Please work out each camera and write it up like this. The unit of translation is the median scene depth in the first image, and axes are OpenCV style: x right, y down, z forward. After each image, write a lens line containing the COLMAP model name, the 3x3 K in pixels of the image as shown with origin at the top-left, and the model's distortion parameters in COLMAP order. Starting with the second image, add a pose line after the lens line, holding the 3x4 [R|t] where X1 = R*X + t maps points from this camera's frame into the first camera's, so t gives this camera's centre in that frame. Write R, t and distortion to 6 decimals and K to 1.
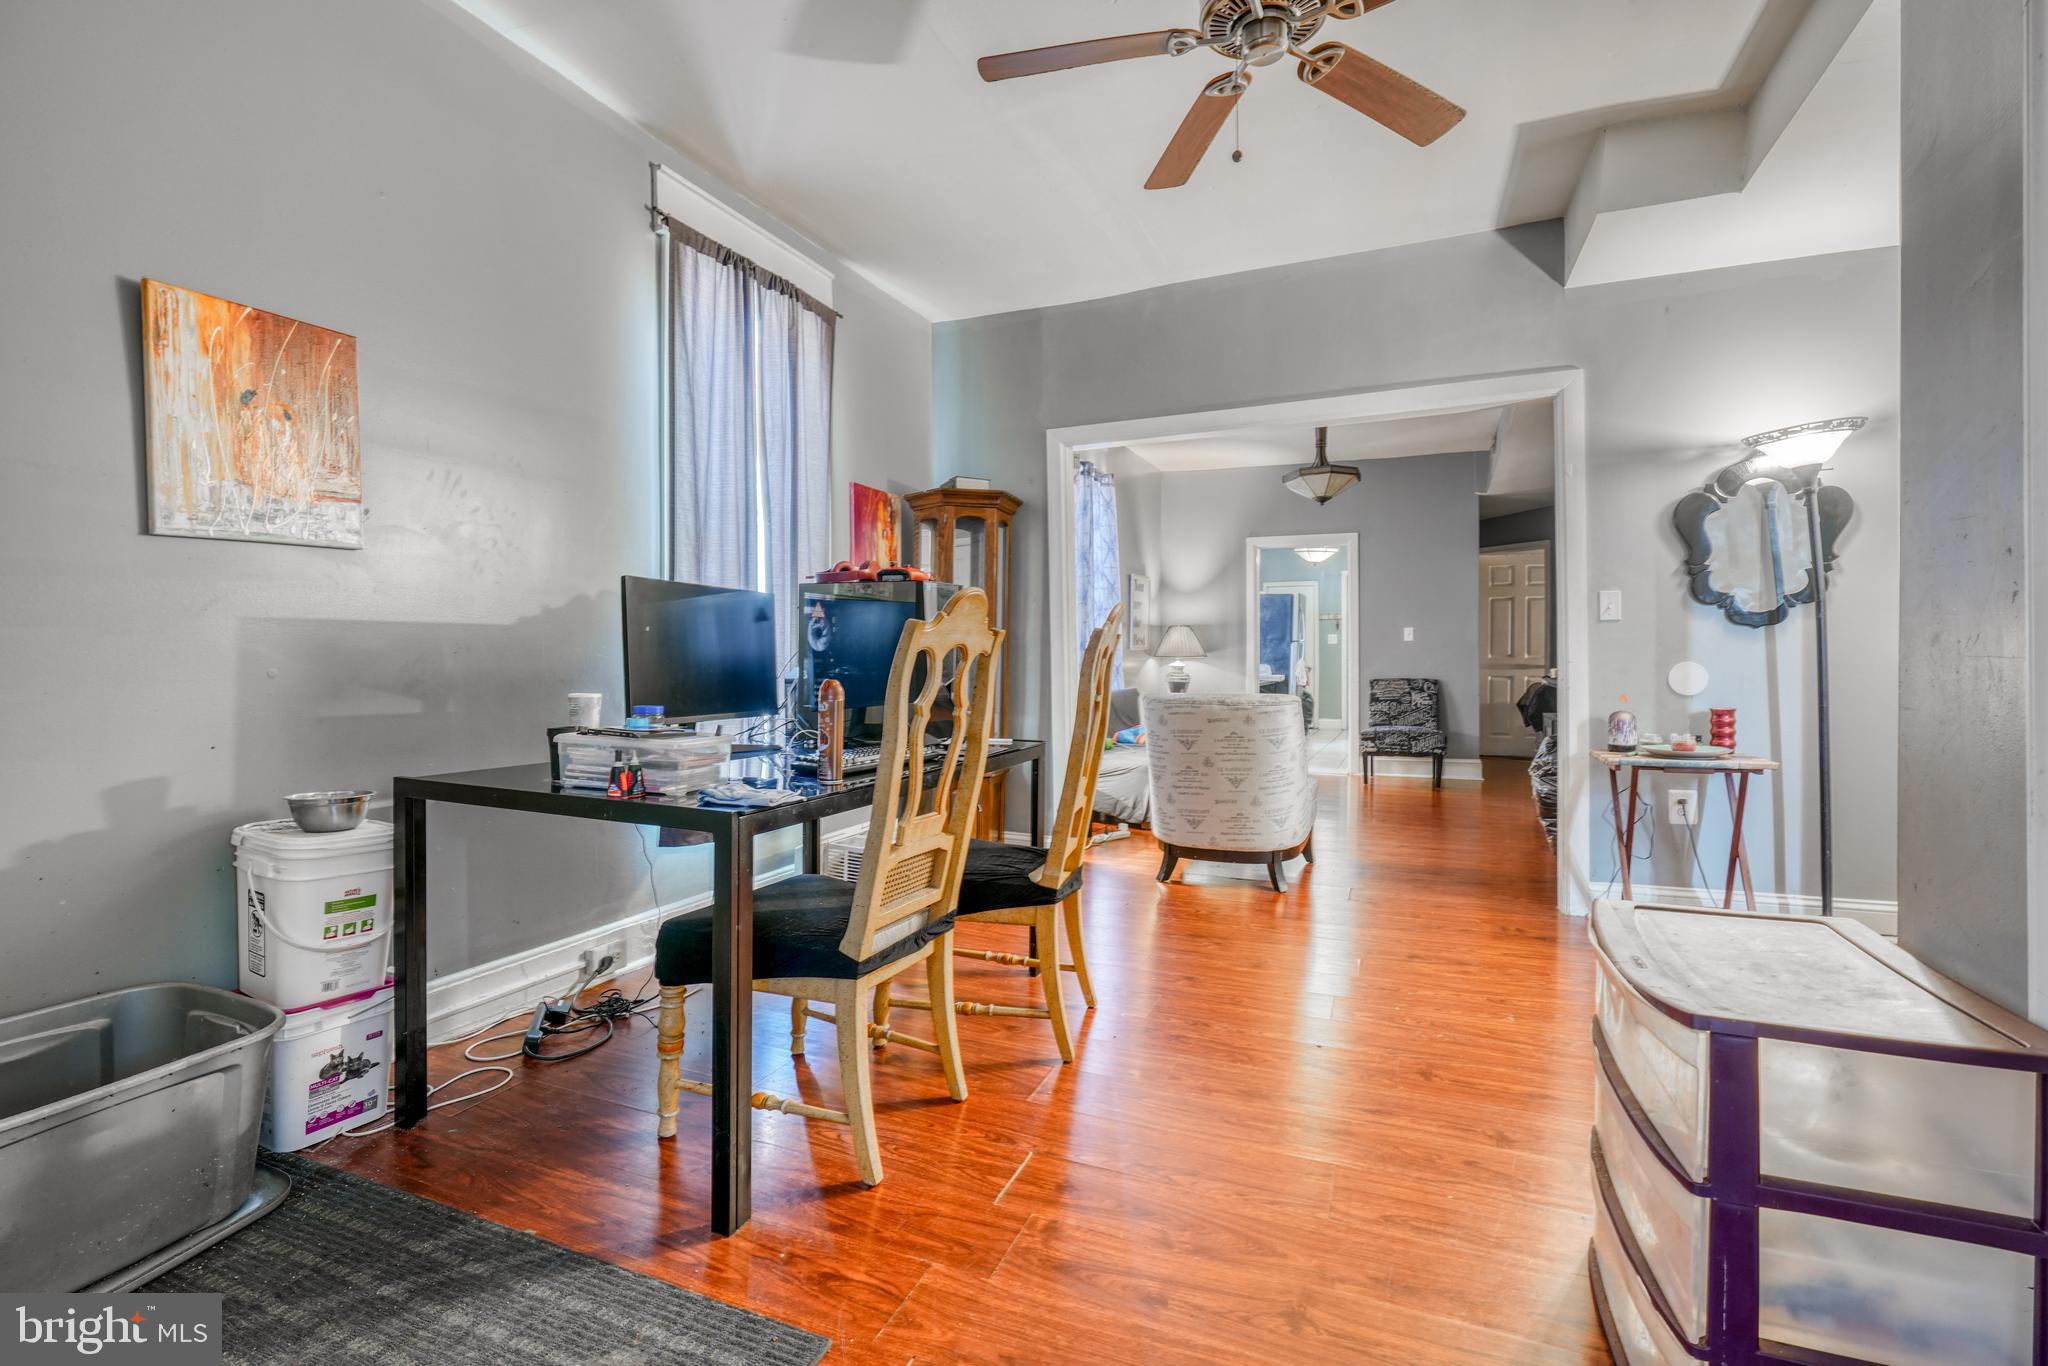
lens RADIAL K [[941.4, 0, 1024.0], [0, 941.4, 683.0], [0, 0, 1]] dist [-0.045321, -0.000022]
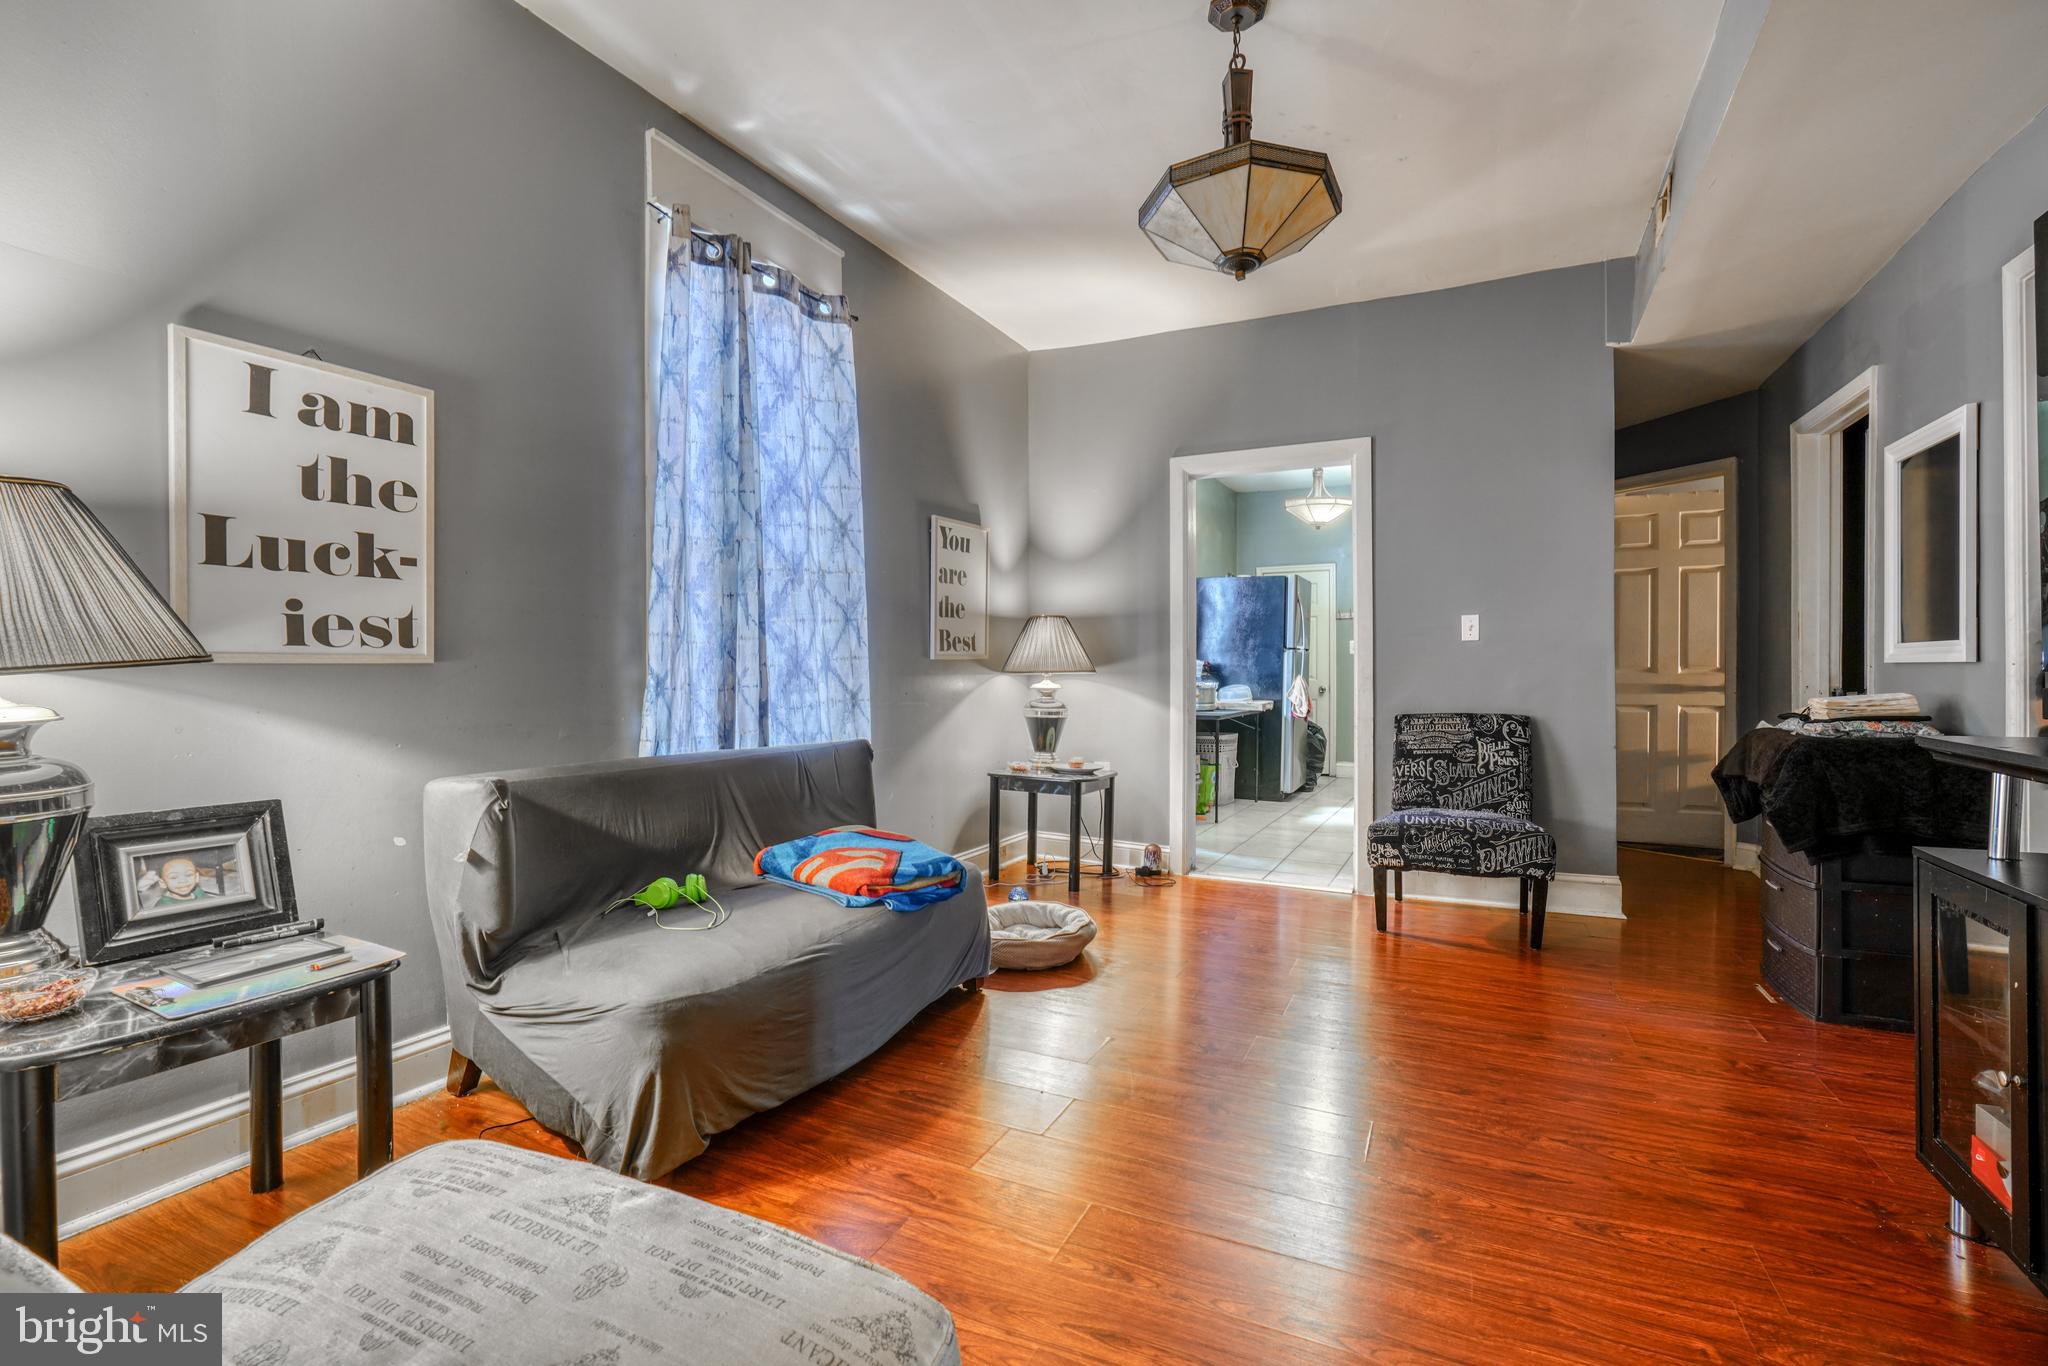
lens RADIAL K [[961.6, 0, 1024.0], [0, 961.6, 683.0], [0, 0, 1]] dist [-0.000683, -0.000052]
pose [[0.999001, 0.001873, -0.044652, 0.187156], [-0.002716, 0.999819, -0.018839, -0.011144], [0.044608, 0.018942, 0.998825, 0.454352]]
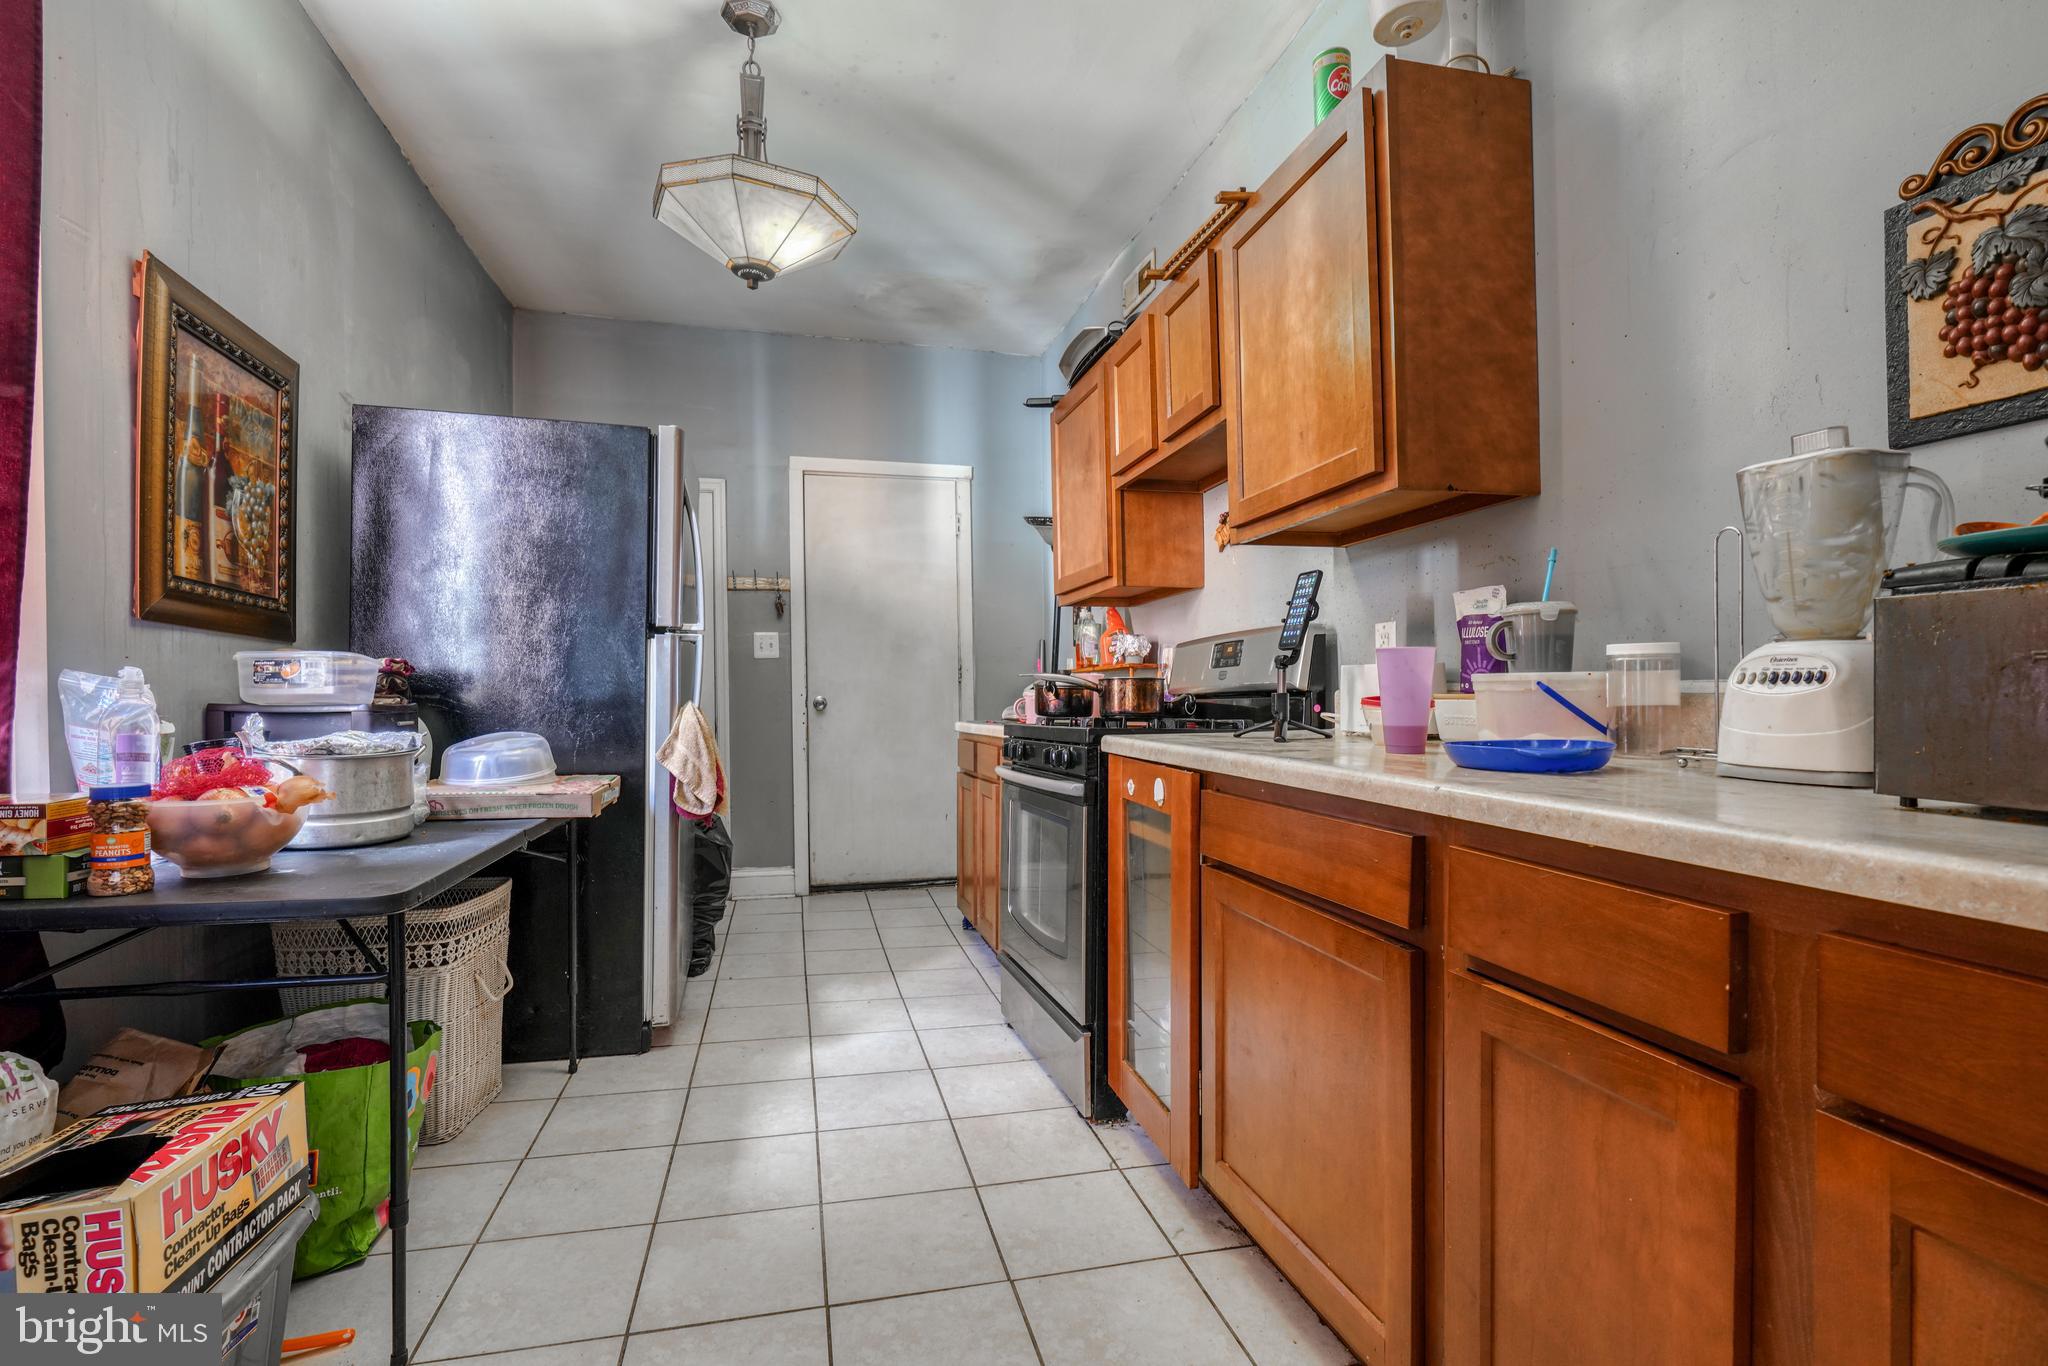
lens RADIAL K [[961.6, 0, 1024.0], [0, 961.6, 683.0], [0, 0, 1]] dist [-0.000683, -0.000052]
pose [[0.800360, -0.010099, 0.599435, 0.297208], [0.030825, 0.999229, -0.024322, -0.030962], [-0.598727, 0.037944, 0.800054, 1.032345]]
